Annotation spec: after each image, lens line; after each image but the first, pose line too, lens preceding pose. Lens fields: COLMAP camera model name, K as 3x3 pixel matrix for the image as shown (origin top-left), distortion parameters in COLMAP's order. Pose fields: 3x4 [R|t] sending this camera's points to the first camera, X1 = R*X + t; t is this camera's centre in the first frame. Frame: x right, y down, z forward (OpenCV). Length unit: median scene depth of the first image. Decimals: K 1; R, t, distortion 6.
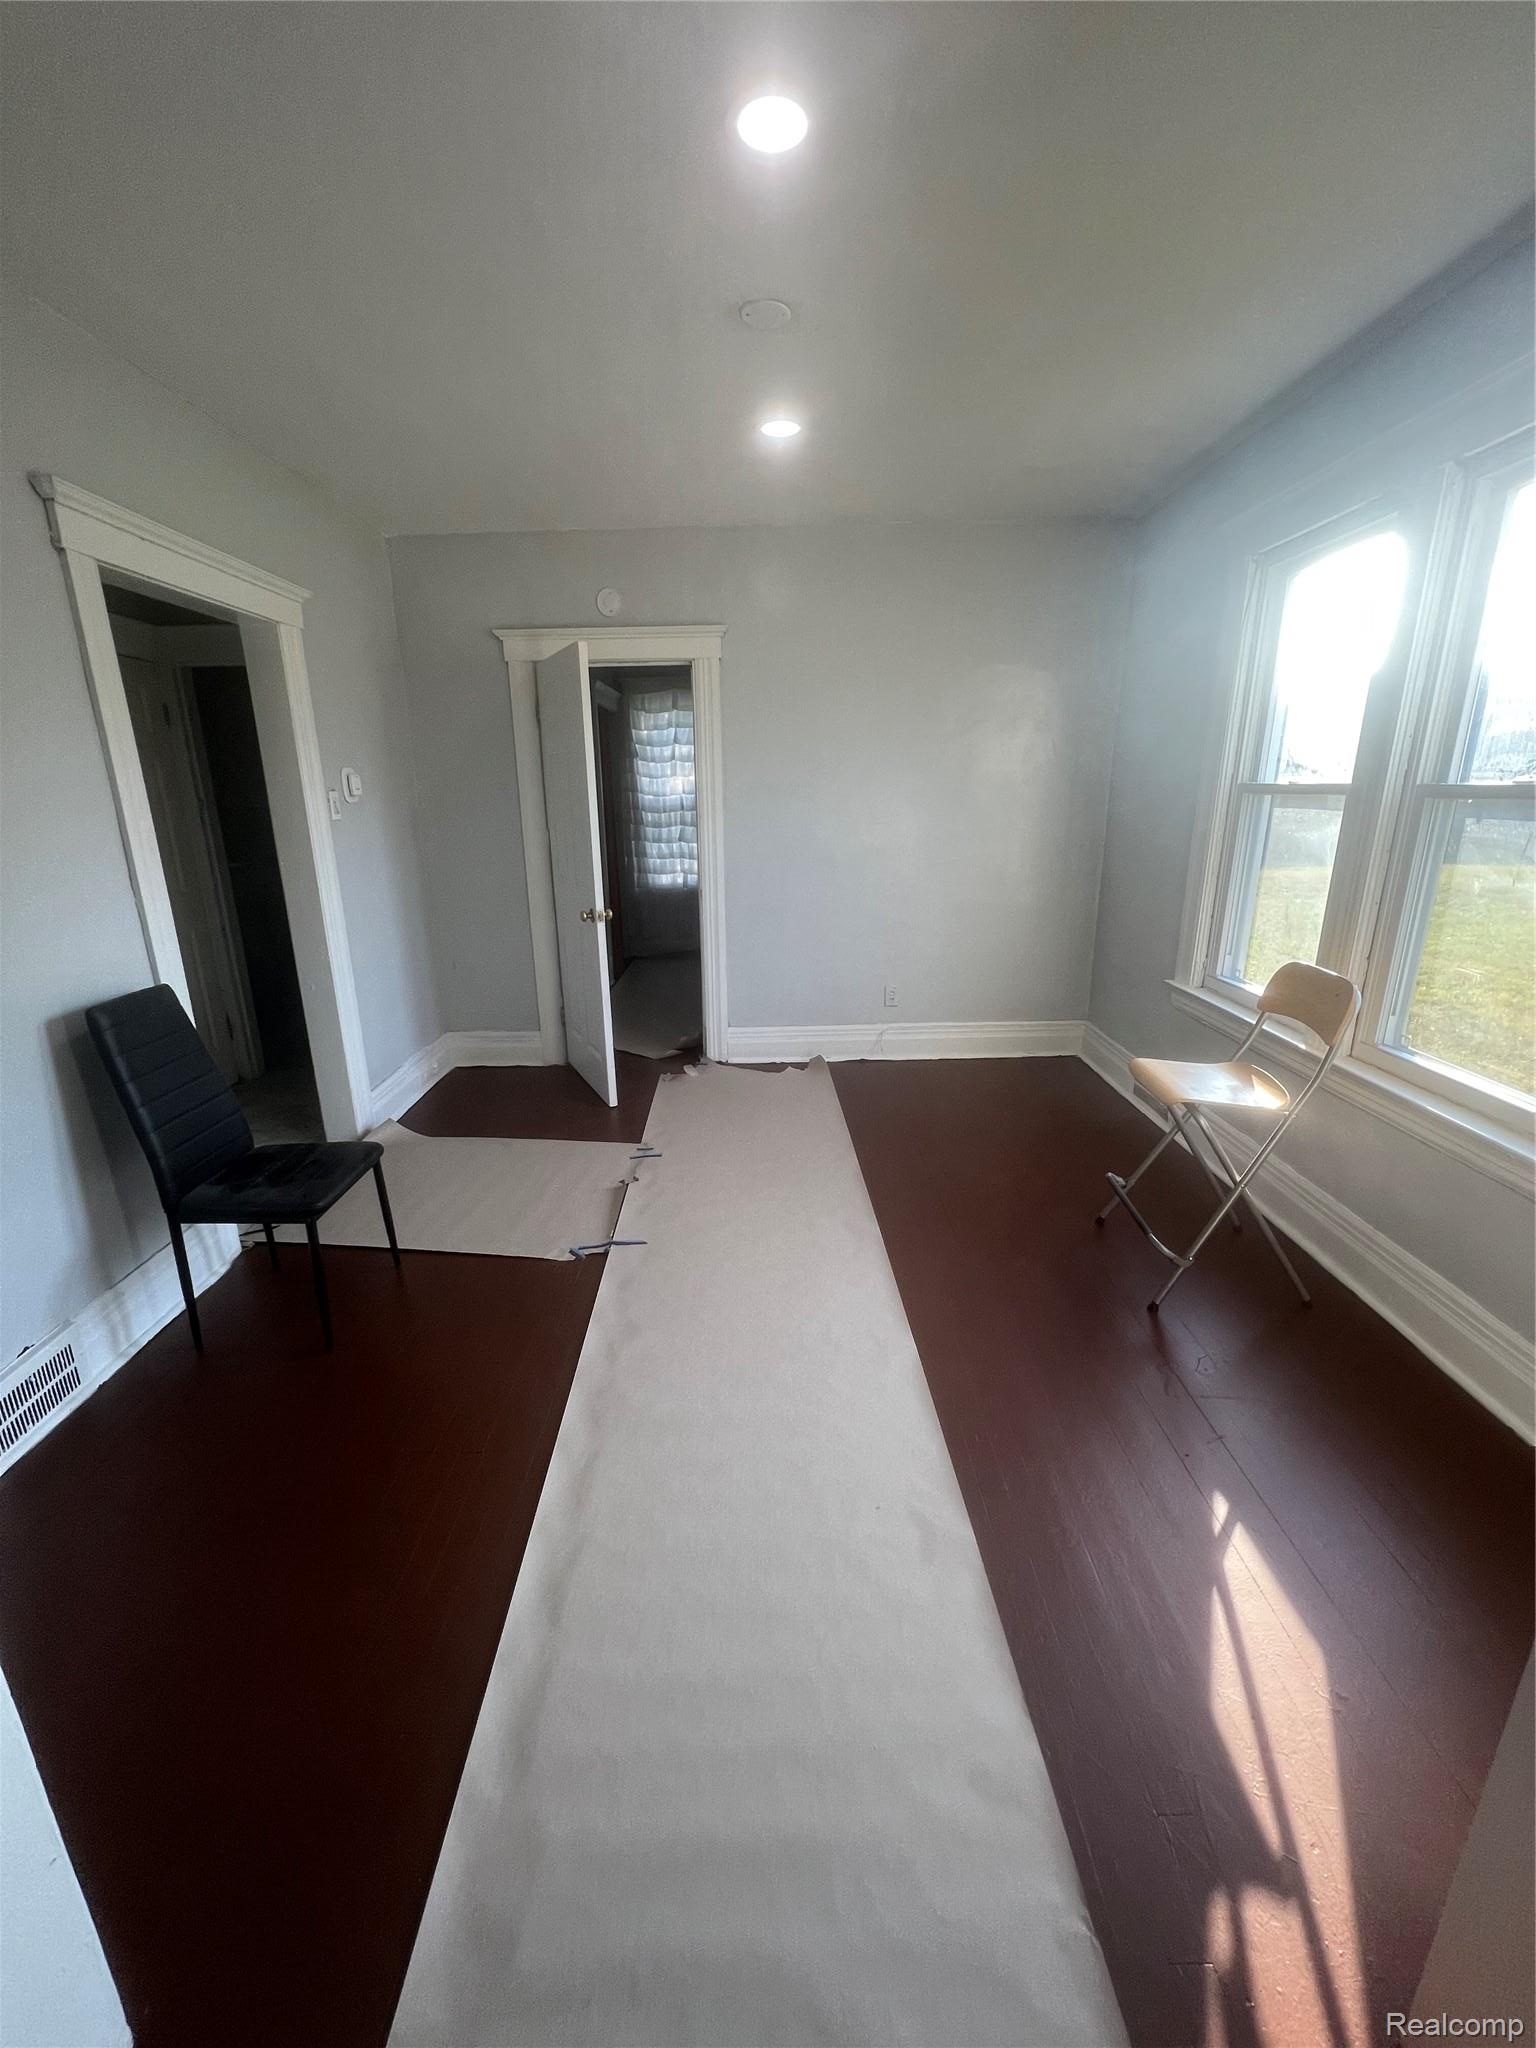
lens RADIAL K [[822.1, 0, 755.1], [0, 822.1, 1026.5], [0, 0, 1]] dist [0.001770, 0.000047]
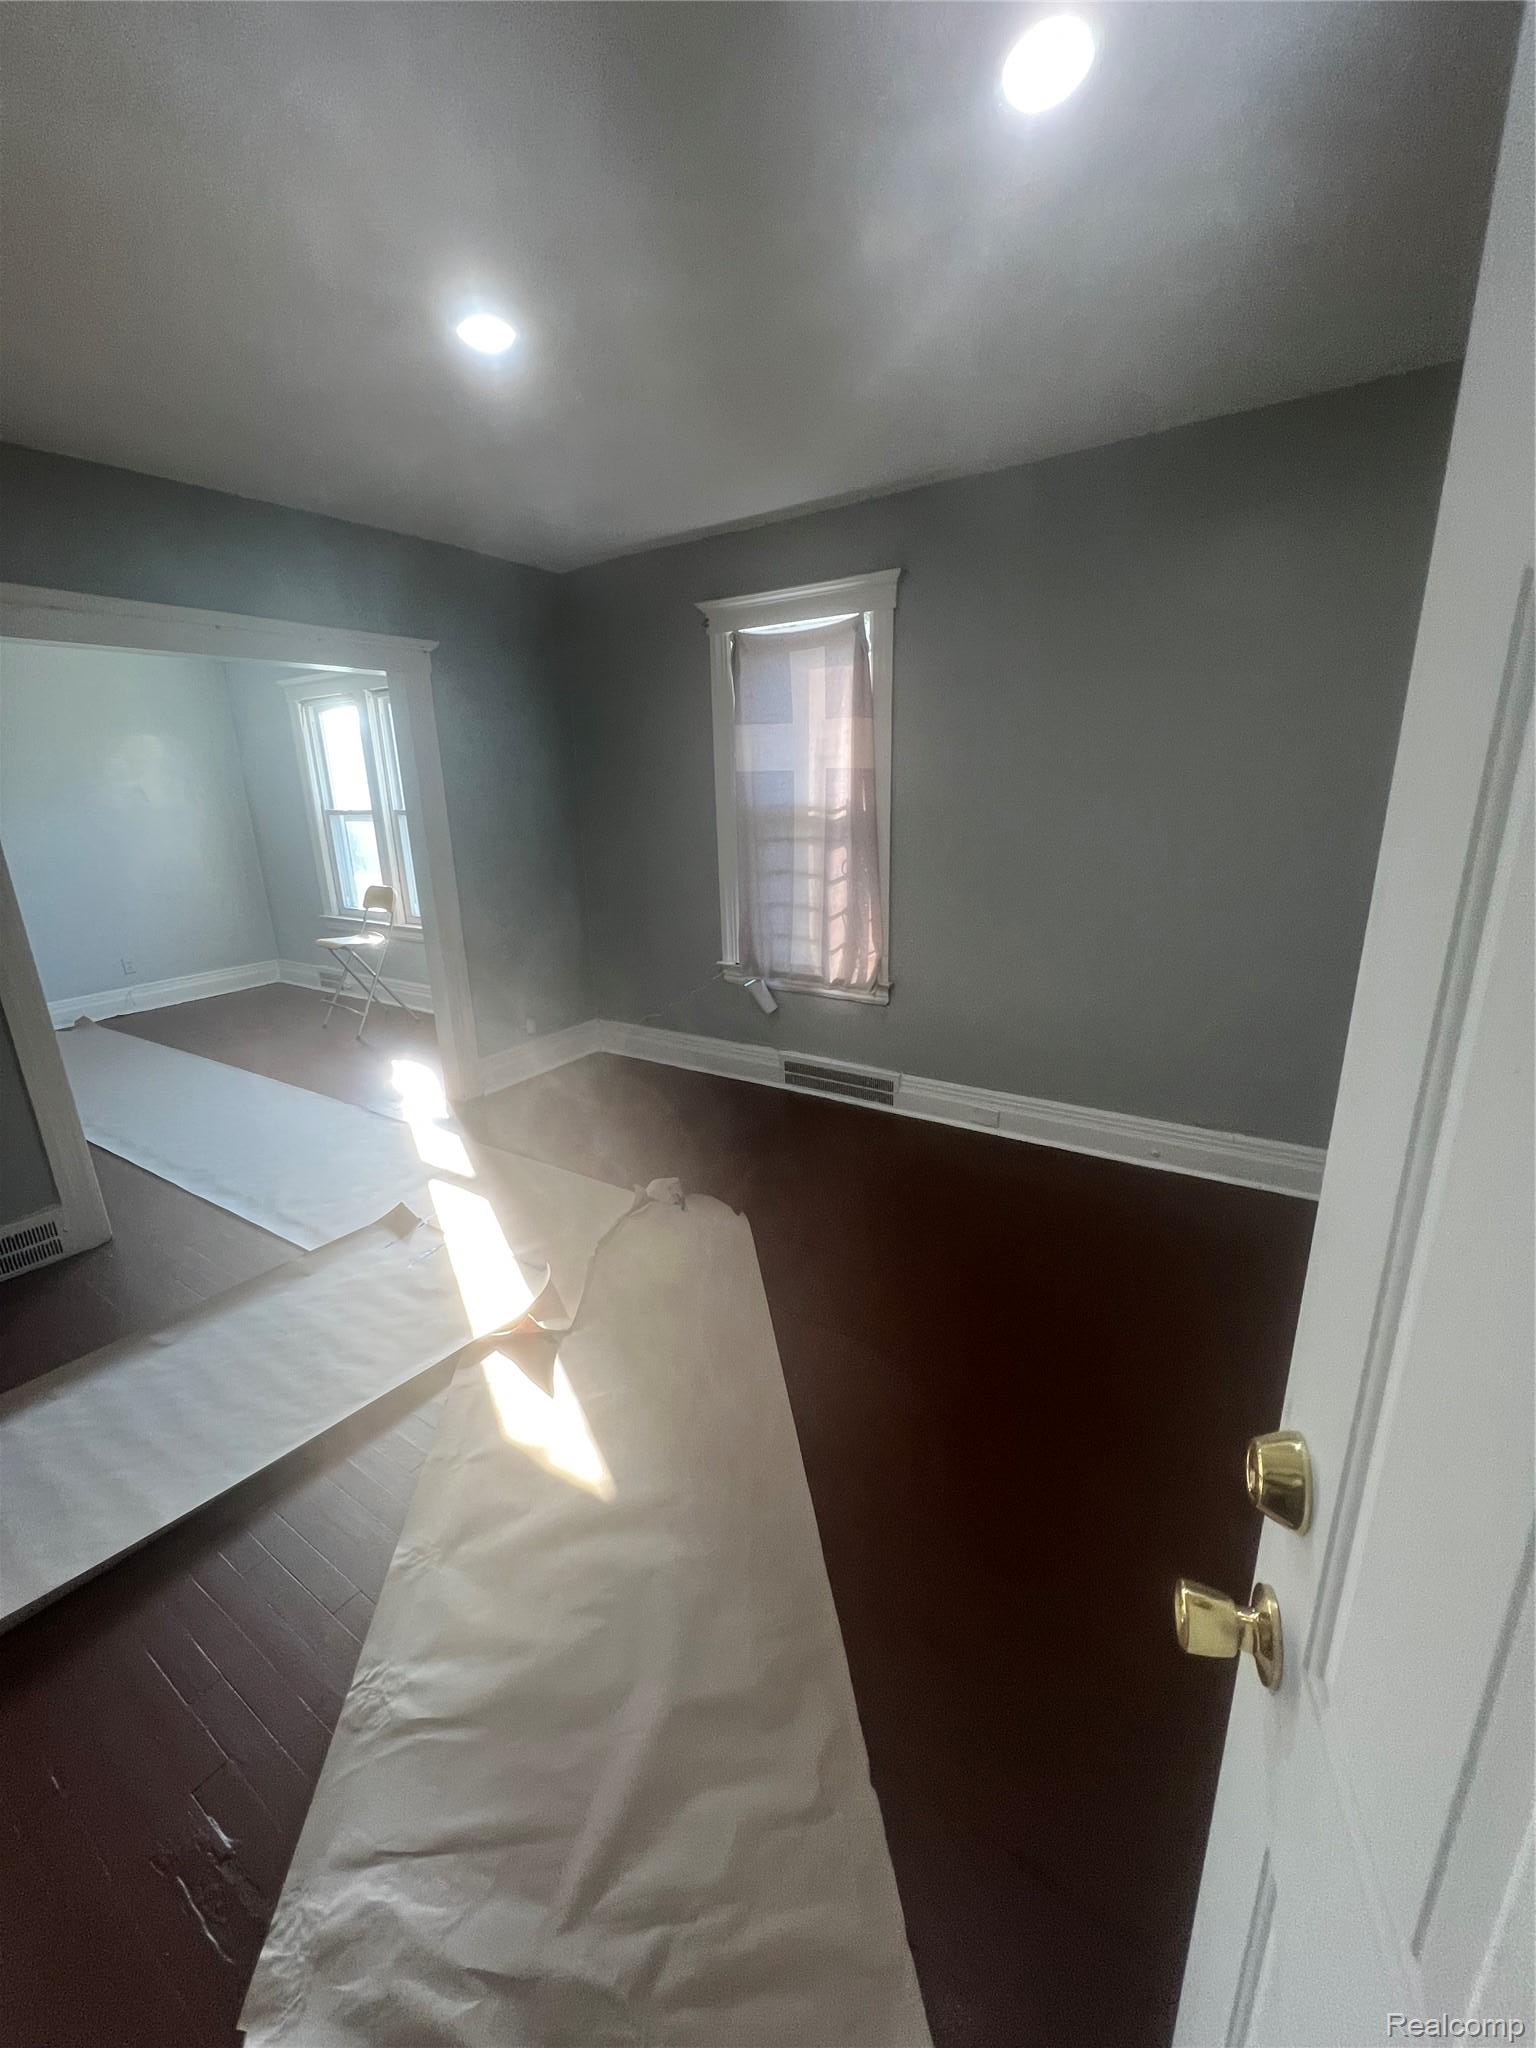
lens RADIAL K [[822.1, 0, 761.8], [0, 822.1, 1028.5], [0, 0, 1]] dist [0.001770, 0.000047]
pose [[0.551039, -0.231771, 0.801647, -0.581369], [0.249135, 0.962536, 0.107036, 0.279513], [-0.796422, 0.140737, 0.588137, -0.993847]]
